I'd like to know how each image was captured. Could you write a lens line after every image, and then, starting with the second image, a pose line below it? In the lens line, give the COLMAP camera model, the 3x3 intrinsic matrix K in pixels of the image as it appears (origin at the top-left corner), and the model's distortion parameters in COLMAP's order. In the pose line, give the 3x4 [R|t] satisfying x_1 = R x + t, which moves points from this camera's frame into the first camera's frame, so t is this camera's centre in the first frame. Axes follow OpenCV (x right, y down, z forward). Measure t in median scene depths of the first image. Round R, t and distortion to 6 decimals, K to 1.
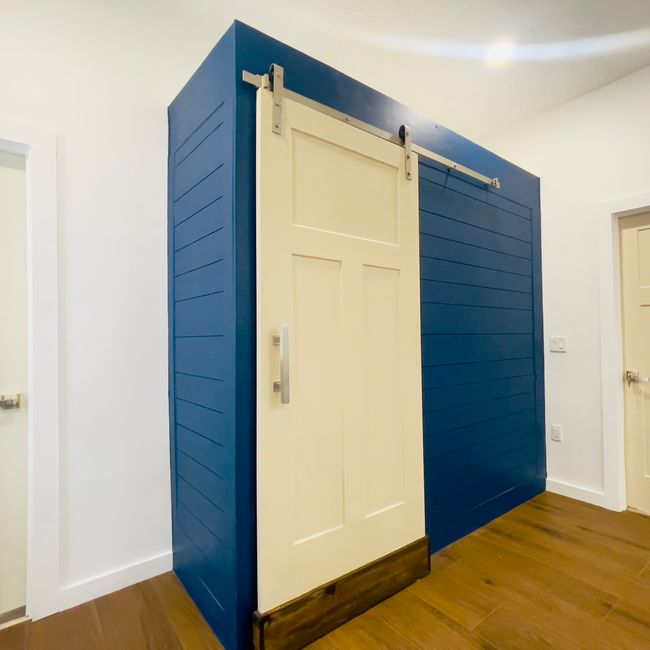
lens RADIAL K [[391.2, 0, 325.8], [0, 391.2, 328.6], [0, 0, 1]] dist [-0.001913, -0.000433]
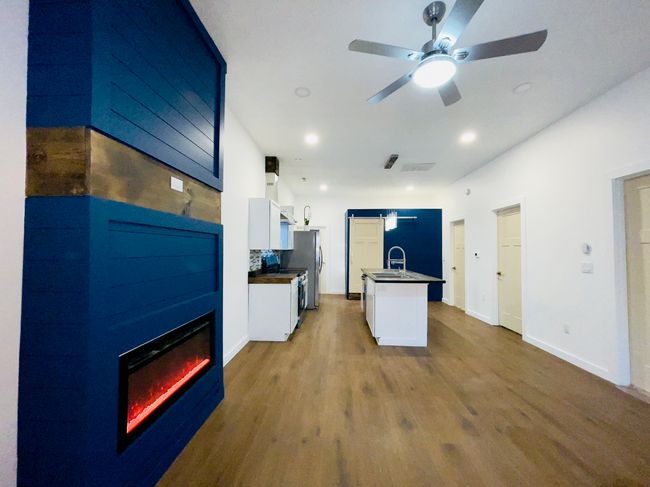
lens RADIAL K [[262.5, 0, 325.0], [0, 262.5, 243.5], [0, 0, 1]] dist [0.003654, 0.000421]
pose [[0.739259, -0.000550, -0.673421, 2.130494], [-0.010175, 0.999876, -0.011986, -0.089593], [0.673344, 0.015713, 0.739162, -2.213795]]
